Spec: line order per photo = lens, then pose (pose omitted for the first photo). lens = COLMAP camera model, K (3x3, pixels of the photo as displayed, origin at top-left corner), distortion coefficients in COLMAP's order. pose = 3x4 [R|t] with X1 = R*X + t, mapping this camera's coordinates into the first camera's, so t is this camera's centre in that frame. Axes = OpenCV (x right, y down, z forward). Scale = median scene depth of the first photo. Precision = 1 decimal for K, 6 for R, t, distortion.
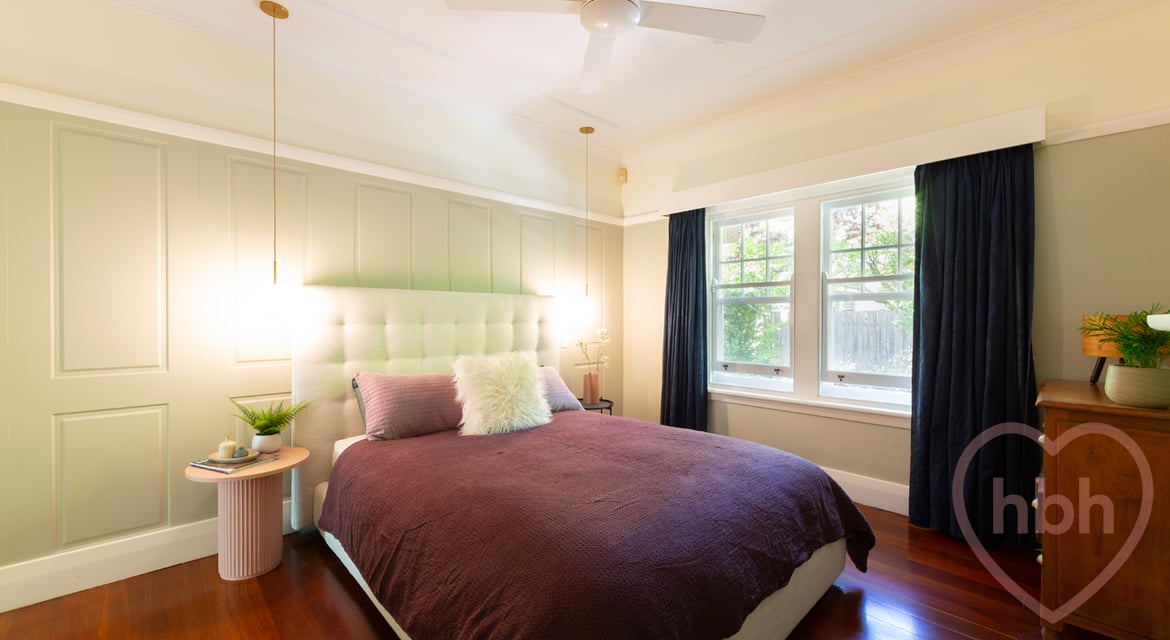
lens RADIAL K [[464.7, 0, 607.1], [0, 464.7, 319.4], [0, 0, 1]] dist [0.001033, -0.000100]
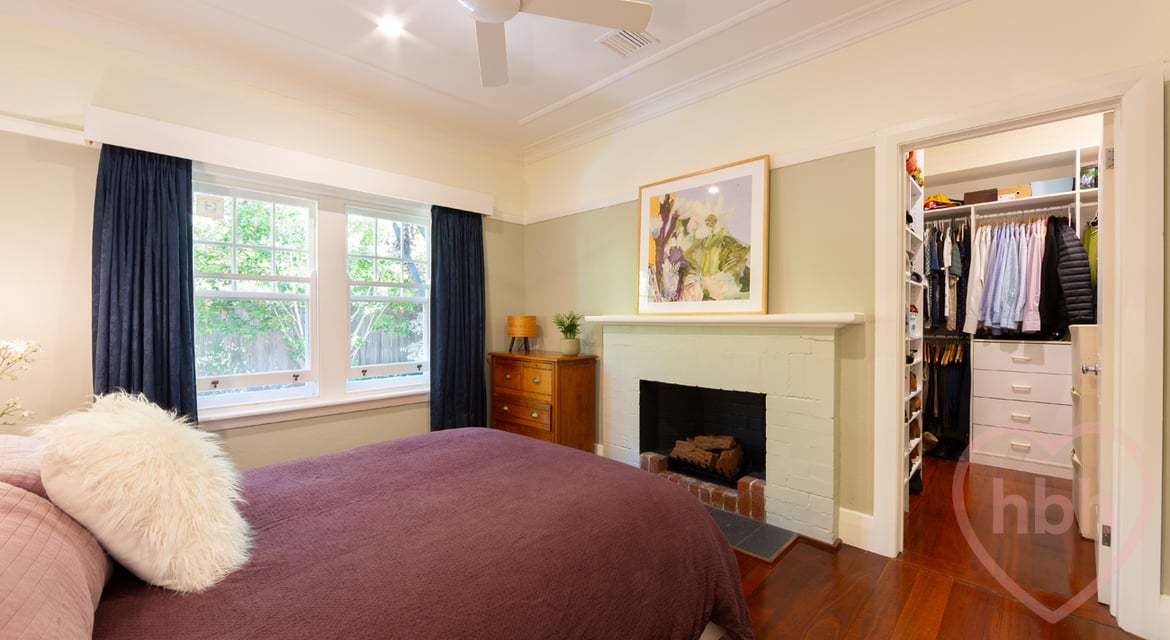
lens RADIAL K [[452.0, 0, 585.0], [0, 452.0, 320.0], [0, 0, 1]] dist [0.000111, 0.000144]
pose [[-0.003598, -0.007580, 0.999965, -0.647200], [0.001728, 0.999970, 0.007587, -0.005136], [-0.999992, 0.001755, -0.003585, 0.563514]]
